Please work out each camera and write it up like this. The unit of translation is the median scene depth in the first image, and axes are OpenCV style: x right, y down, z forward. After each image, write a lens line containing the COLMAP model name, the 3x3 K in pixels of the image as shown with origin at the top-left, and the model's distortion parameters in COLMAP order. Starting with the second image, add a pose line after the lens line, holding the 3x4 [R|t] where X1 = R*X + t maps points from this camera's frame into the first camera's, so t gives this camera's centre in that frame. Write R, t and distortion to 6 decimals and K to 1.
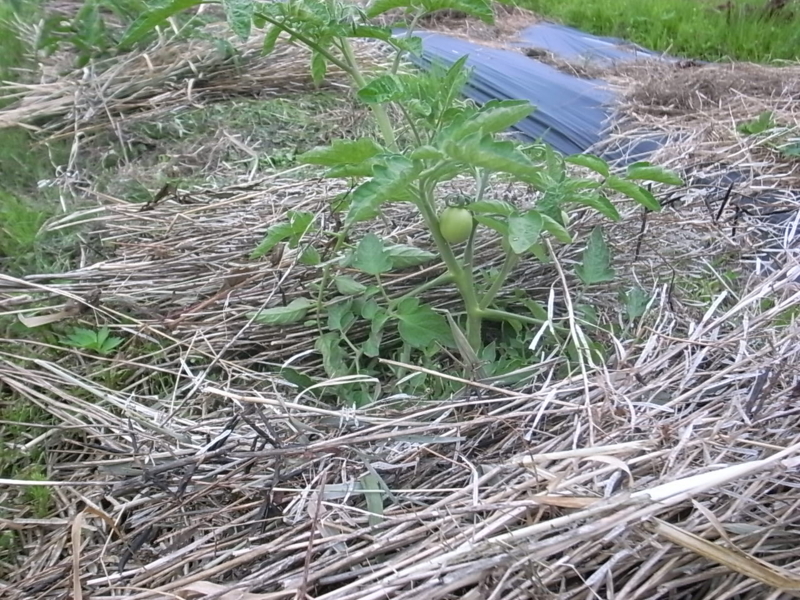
lens RADIAL K [[657.1, 0, 371.2], [0, 657.1, 294.9], [0, 0, 1]] dist [-0.055335, 0.047465]
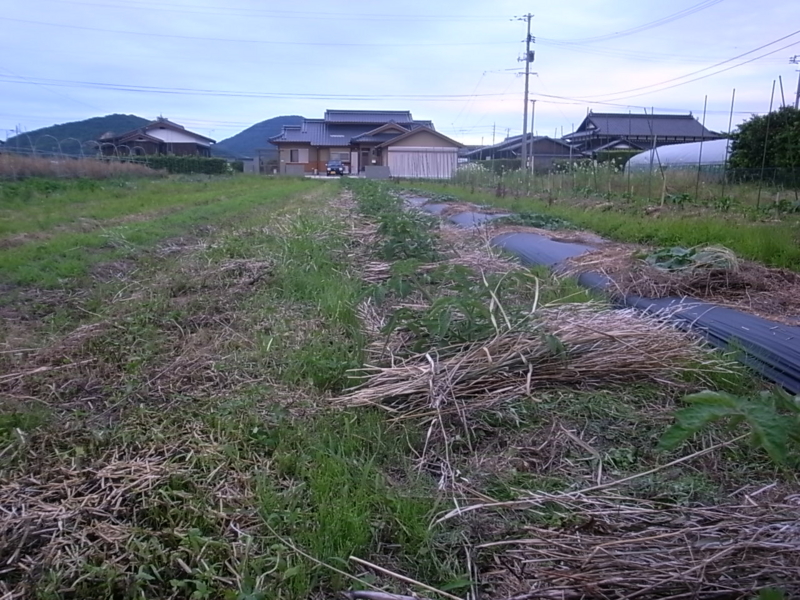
lens RADIAL K [[657.1, 0, 371.2], [0, 657.1, 294.9], [0, 0, 1]] dist [-0.055335, 0.047465]
pose [[0.944361, 0.020731, -0.328258, -0.168921], [-0.131988, 0.938017, -0.320475, -0.067276], [0.301268, 0.345970, 0.888562, -0.107374]]
